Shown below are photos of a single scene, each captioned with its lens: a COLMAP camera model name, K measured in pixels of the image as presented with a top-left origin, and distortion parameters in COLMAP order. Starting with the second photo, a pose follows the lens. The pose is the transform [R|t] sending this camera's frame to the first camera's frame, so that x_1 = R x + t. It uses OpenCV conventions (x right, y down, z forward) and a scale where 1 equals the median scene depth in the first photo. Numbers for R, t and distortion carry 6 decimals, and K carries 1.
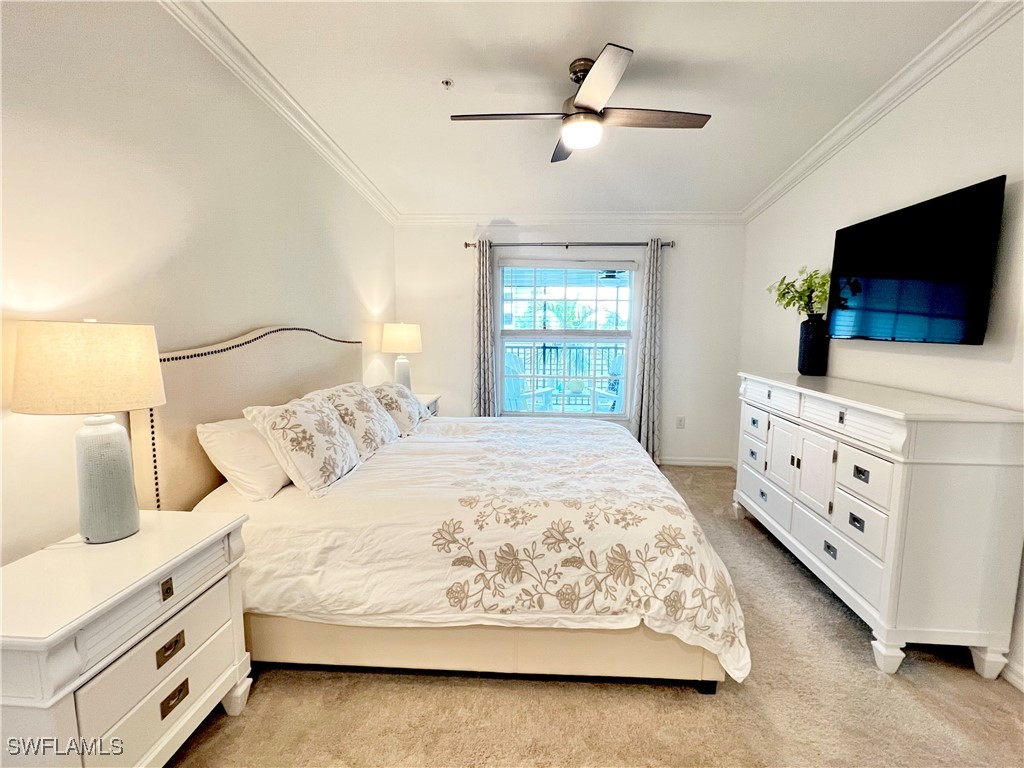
lens RADIAL K [[493.4, 0, 516.3], [0, 493.4, 384.4], [0, 0, 1]] dist [0.000576, 0.000832]
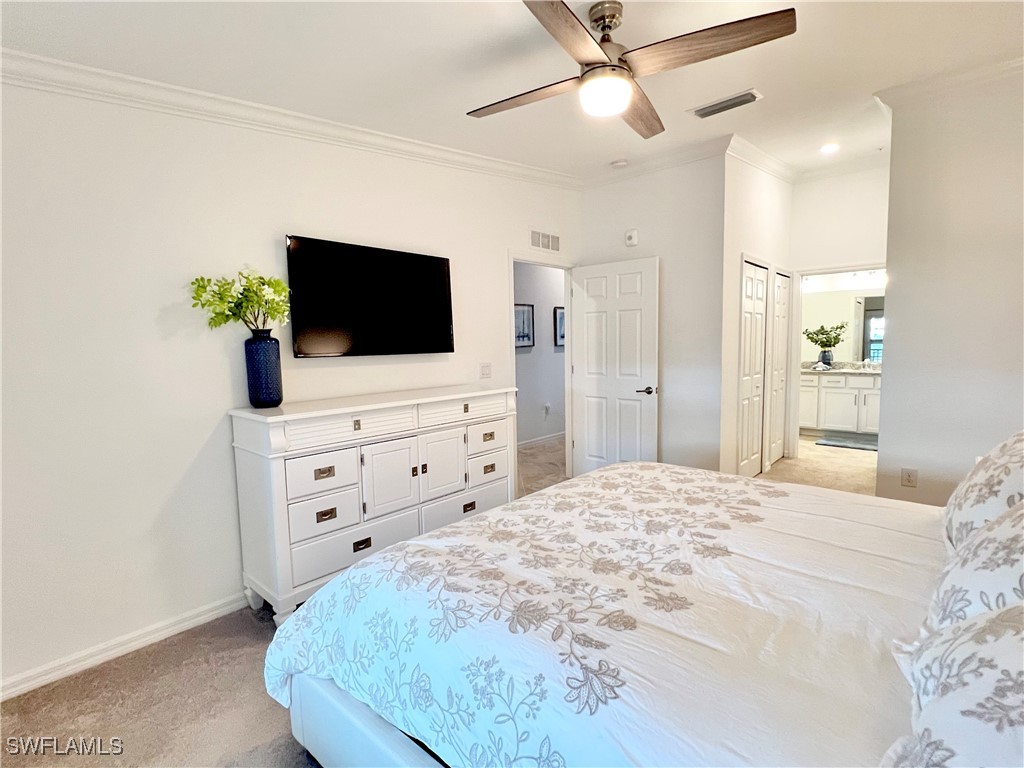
lens RADIAL K [[493.4, 0, 513.6], [0, 493.4, 385.2], [0, 0, 1]] dist [0.000576, 0.000832]
pose [[-0.789004, -0.042249, 0.612933, -0.296640], [0.090054, 0.978905, 0.183398, -0.249207], [-0.607752, 0.199898, -0.768556, 2.087759]]
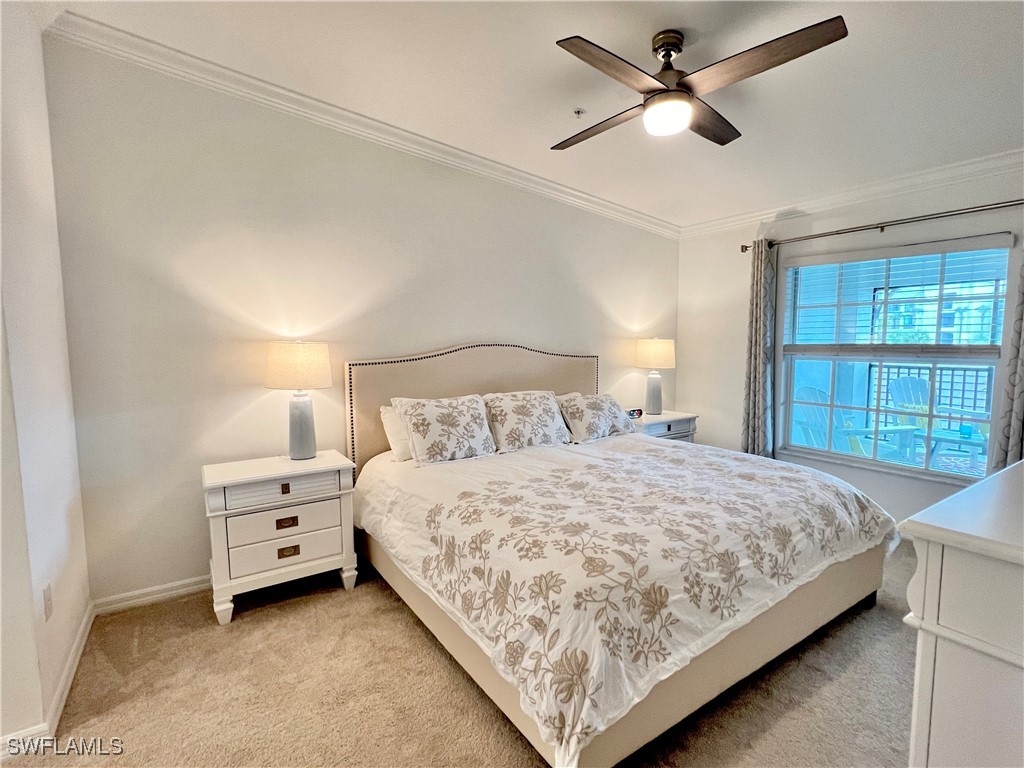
lens RADIAL K [[493.4, 0, 515.7], [0, 493.4, 383.5], [0, 0, 1]] dist [0.000576, 0.000832]
pose [[0.610630, 0.058508, -0.789752, 0.795523], [-0.083375, 0.996474, 0.009357, -0.038225], [0.787515, 0.060132, 0.613355, 0.344081]]
